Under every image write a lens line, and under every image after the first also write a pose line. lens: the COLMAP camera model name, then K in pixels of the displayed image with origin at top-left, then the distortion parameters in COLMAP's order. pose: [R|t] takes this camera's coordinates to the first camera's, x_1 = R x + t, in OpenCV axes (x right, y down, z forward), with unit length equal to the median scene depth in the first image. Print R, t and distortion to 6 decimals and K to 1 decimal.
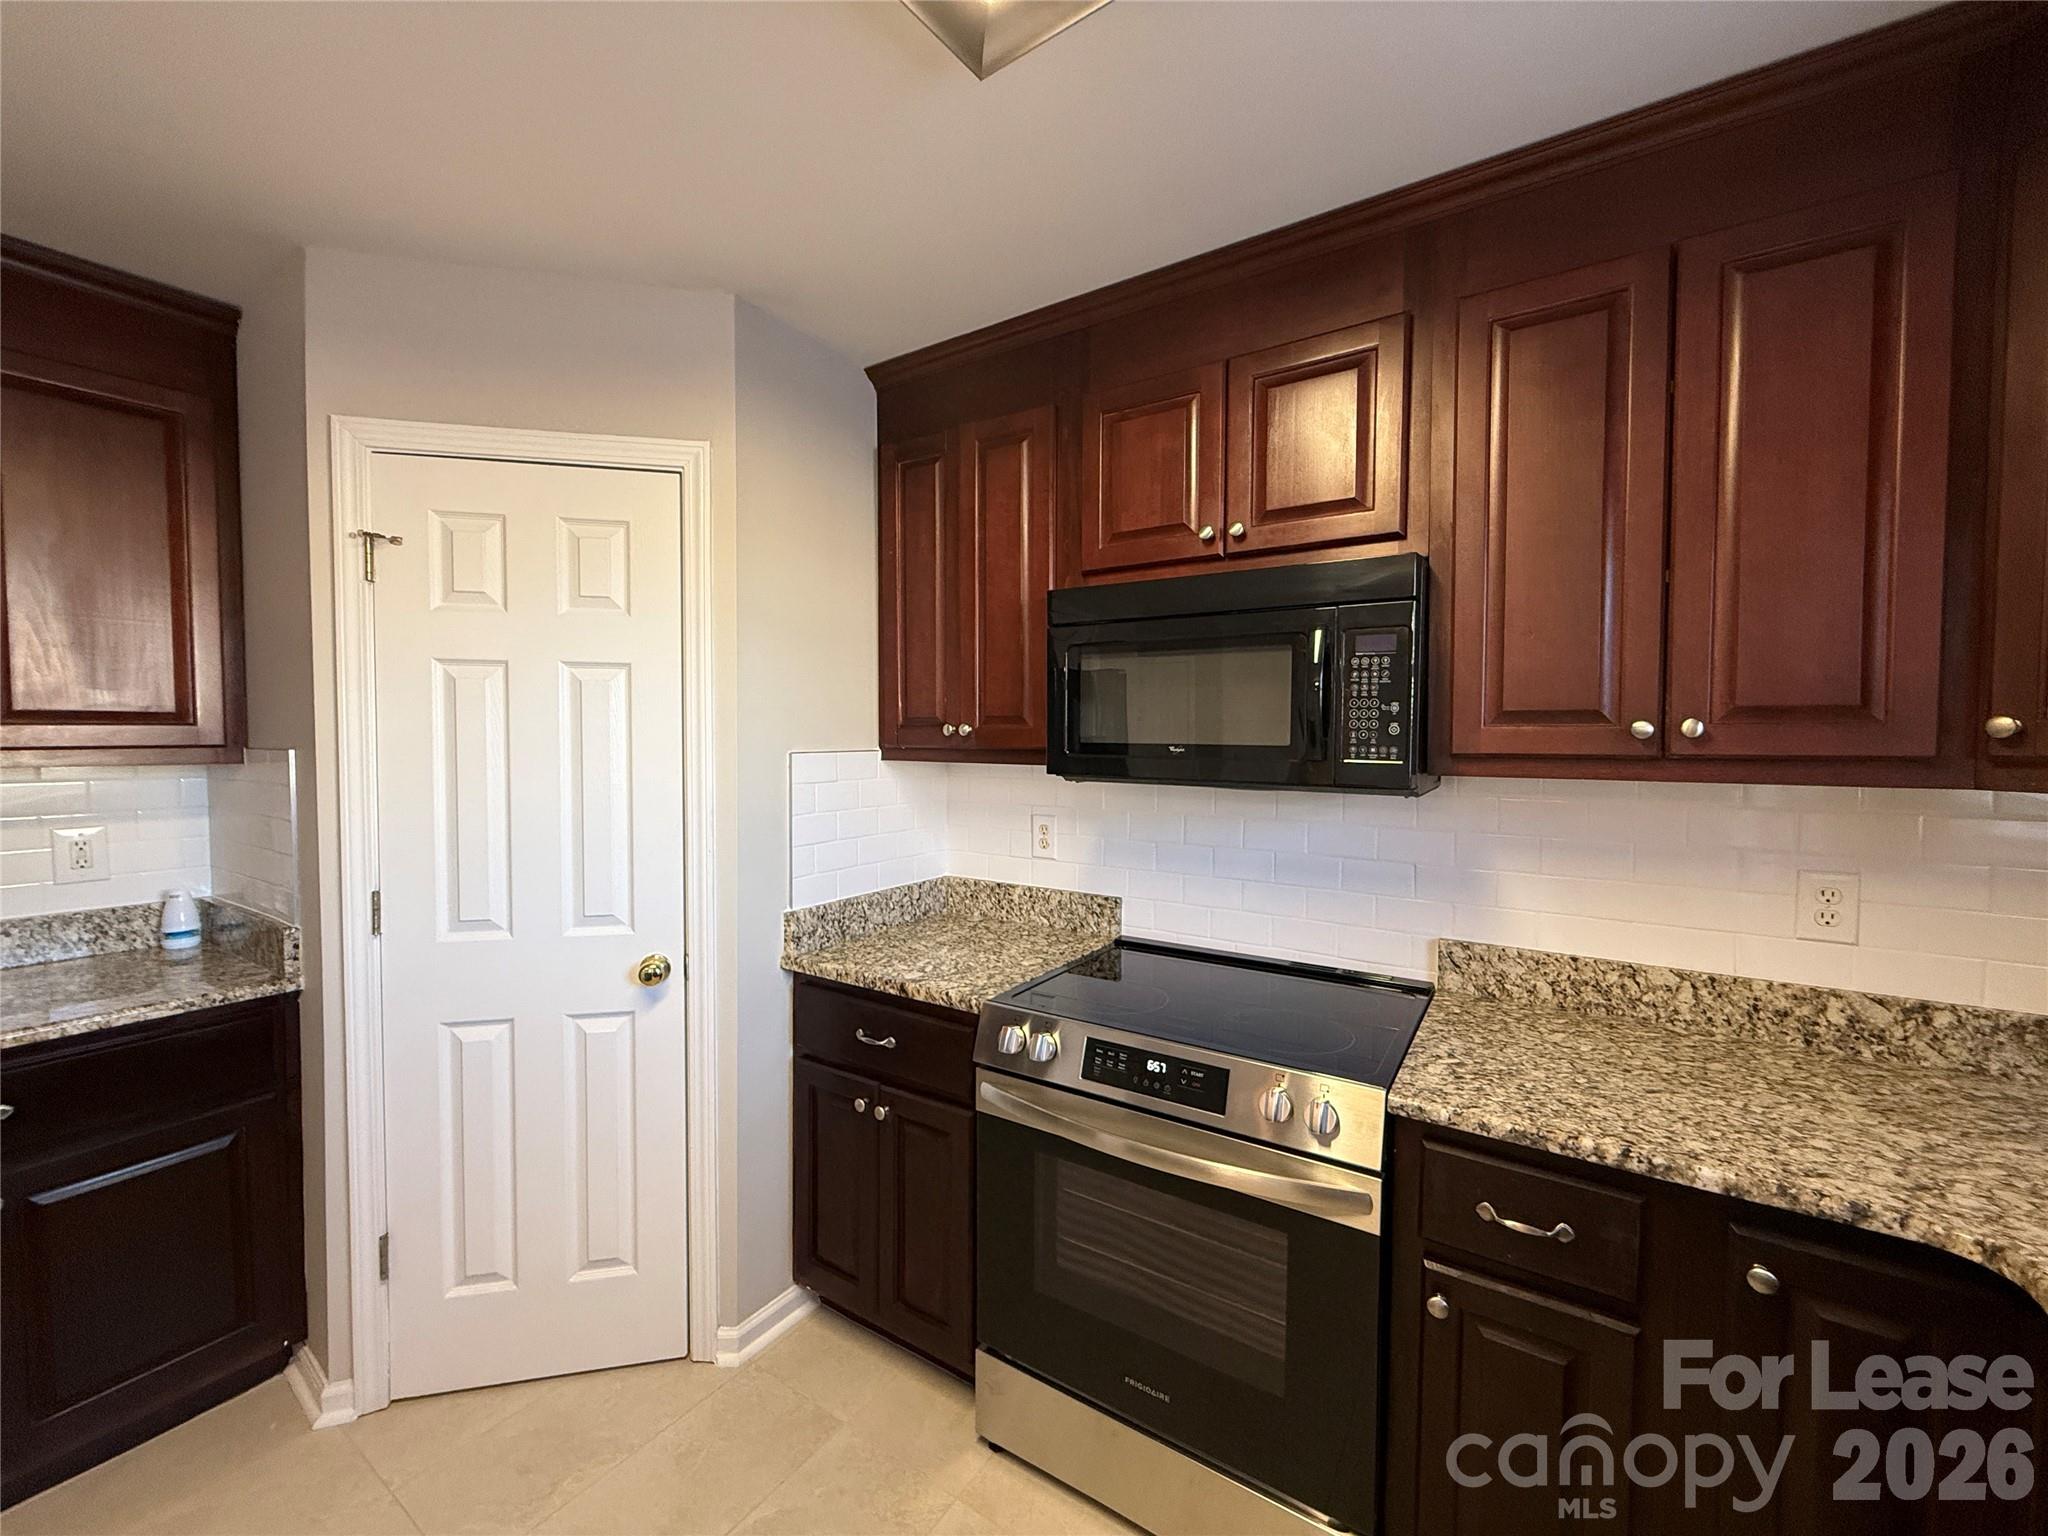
lens RADIAL K [[821.4, 0, 1017.5], [0, 821.4, 768.0], [0, 0, 1]] dist [-0.001143, 0.000434]
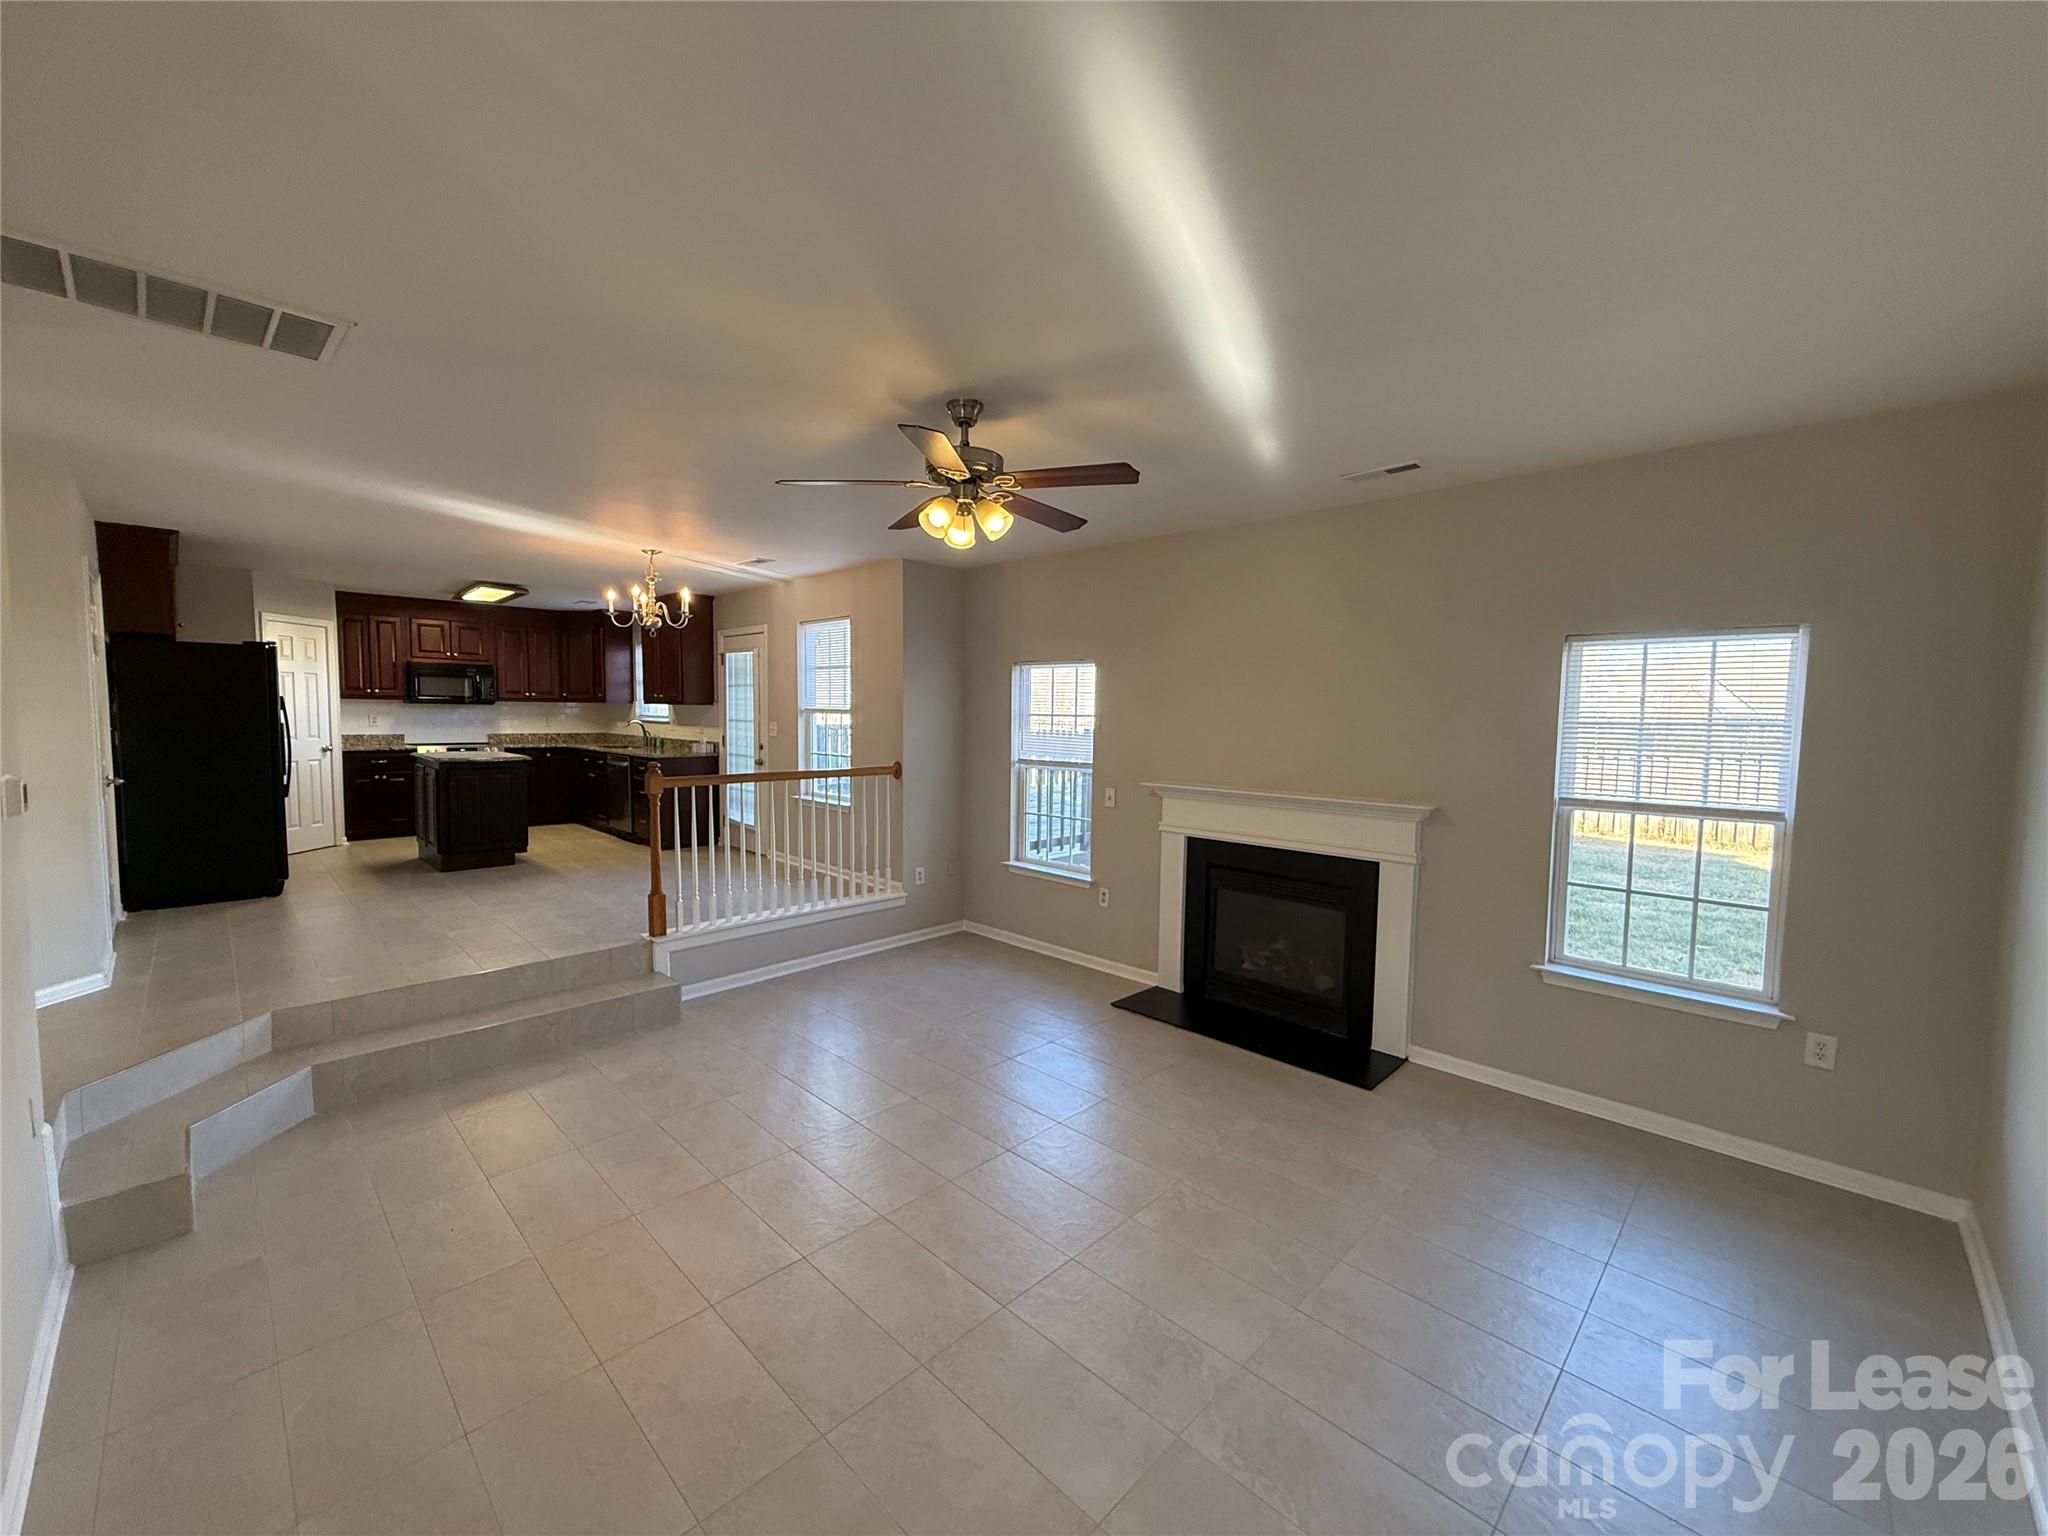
lens RADIAL K [[821.4, 0, 1023.4], [0, 821.4, 771.6], [0, 0, 1]] dist [-0.001143, 0.000434]
pose [[0.188745, -0.072898, 0.979317, -4.107183], [0.024689, 0.997278, 0.069477, 0.174918], [-0.981716, 0.011065, 0.190031, -3.443706]]
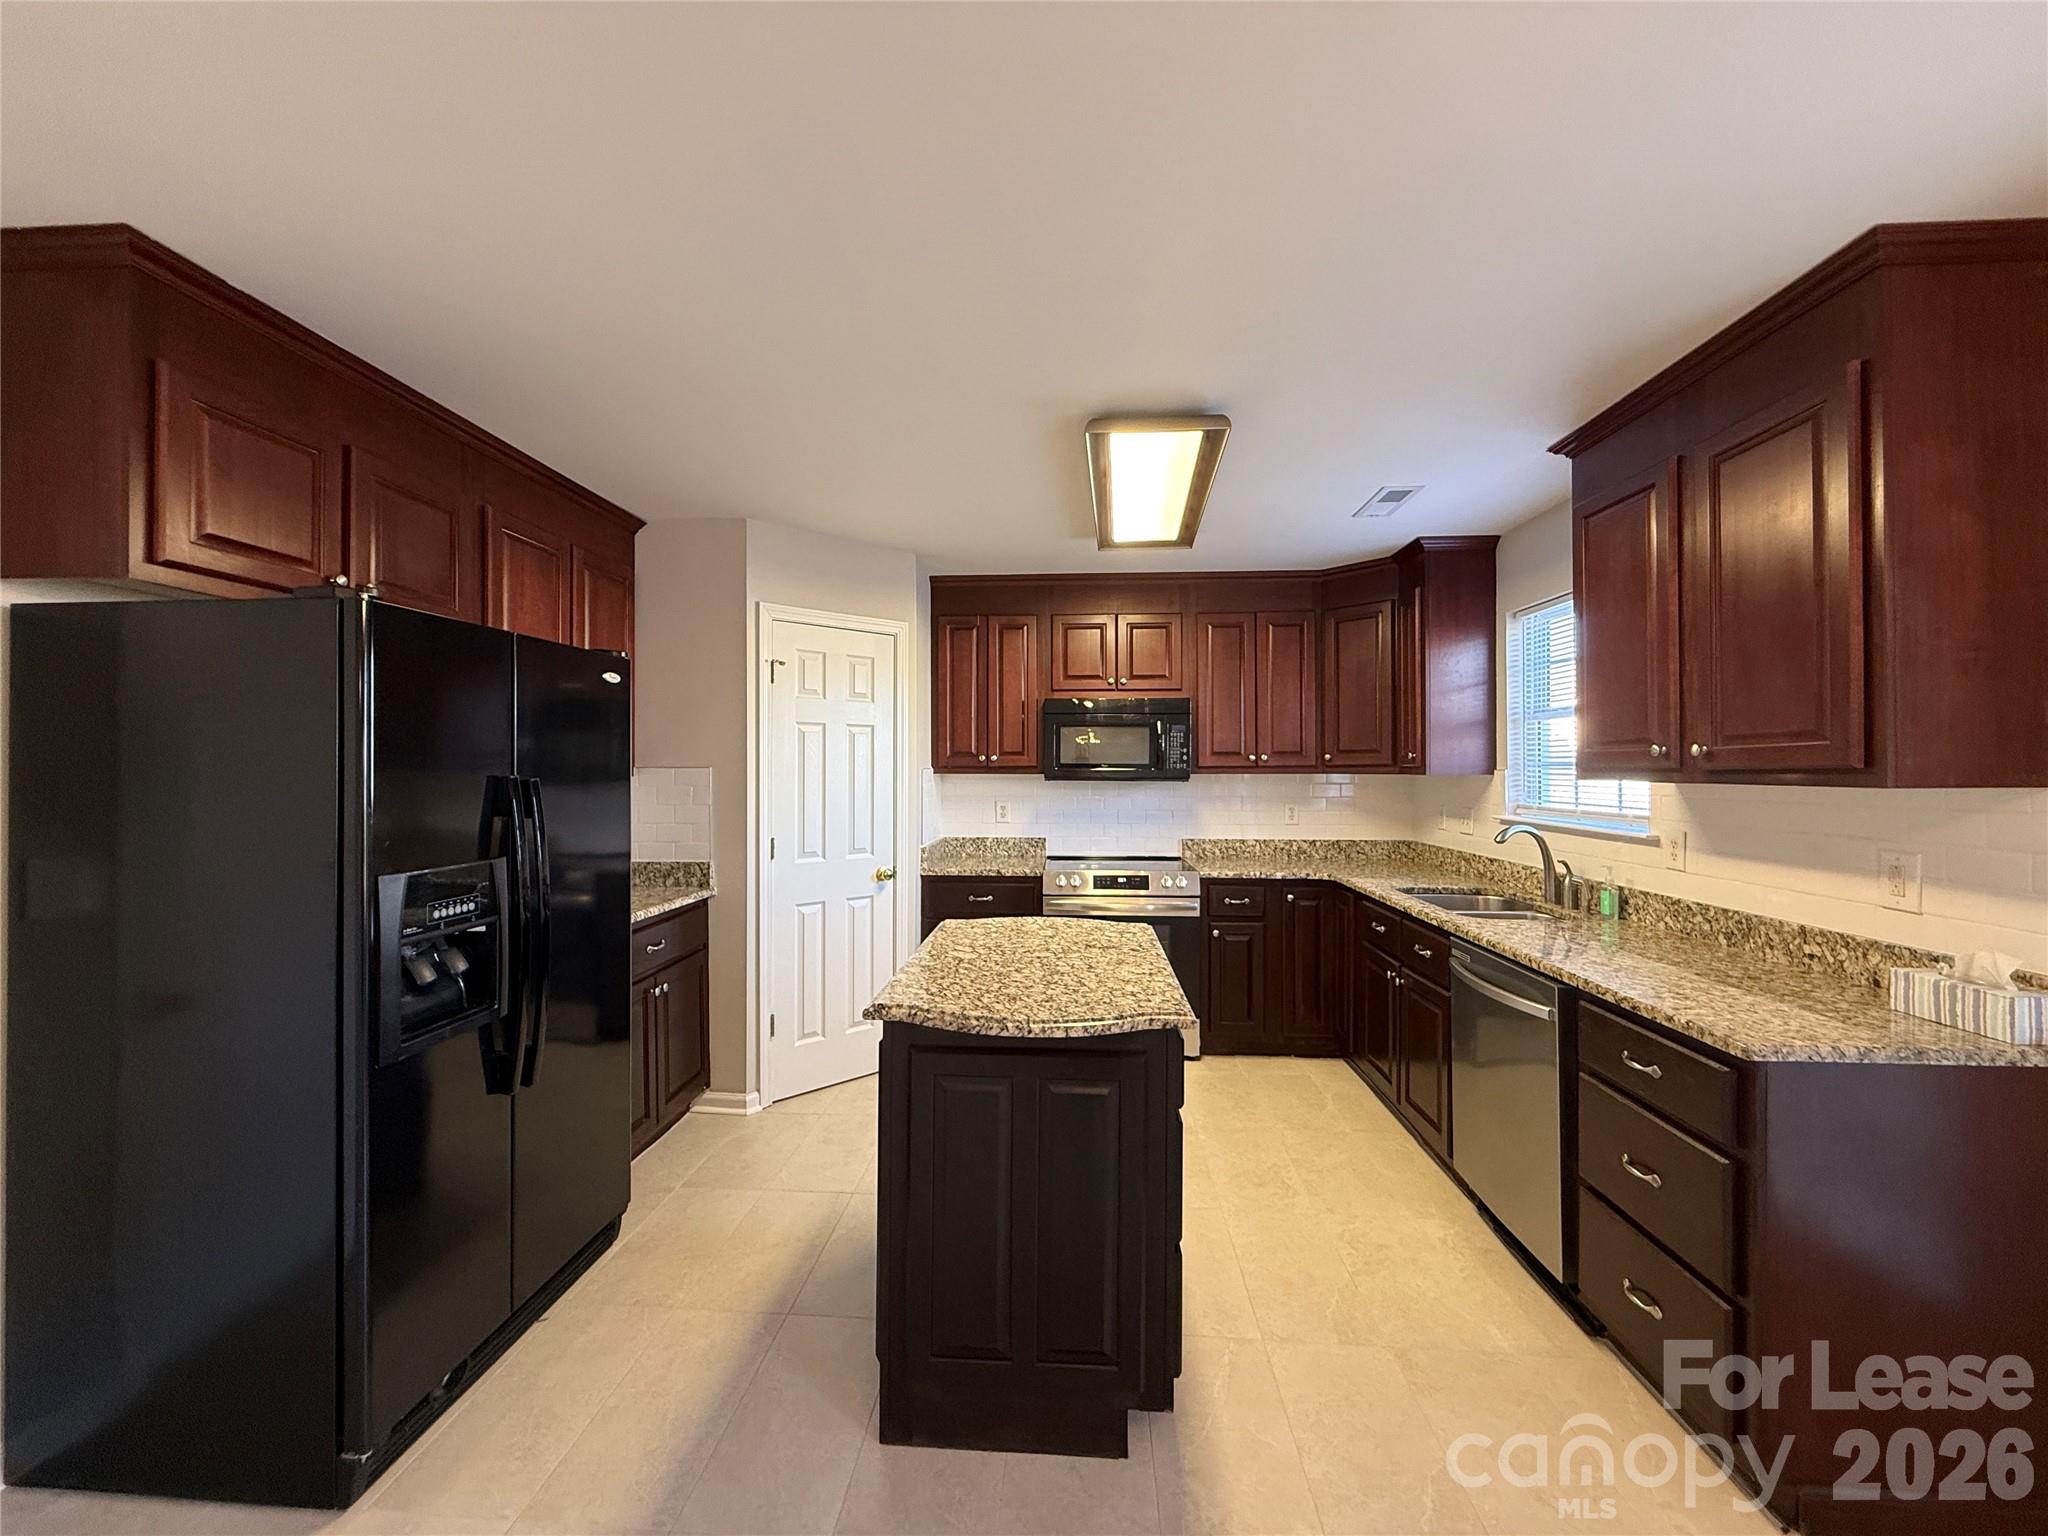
lens RADIAL K [[821.4, 0, 1019.6], [0, 821.4, 770.2], [0, 0, 1]] dist [-0.001143, 0.000434]
pose [[0.867996, -0.003875, 0.496557, -1.264621], [0.022534, 0.999247, -0.031593, 0.063702], [-0.496060, 0.038612, 0.867429, -1.044206]]
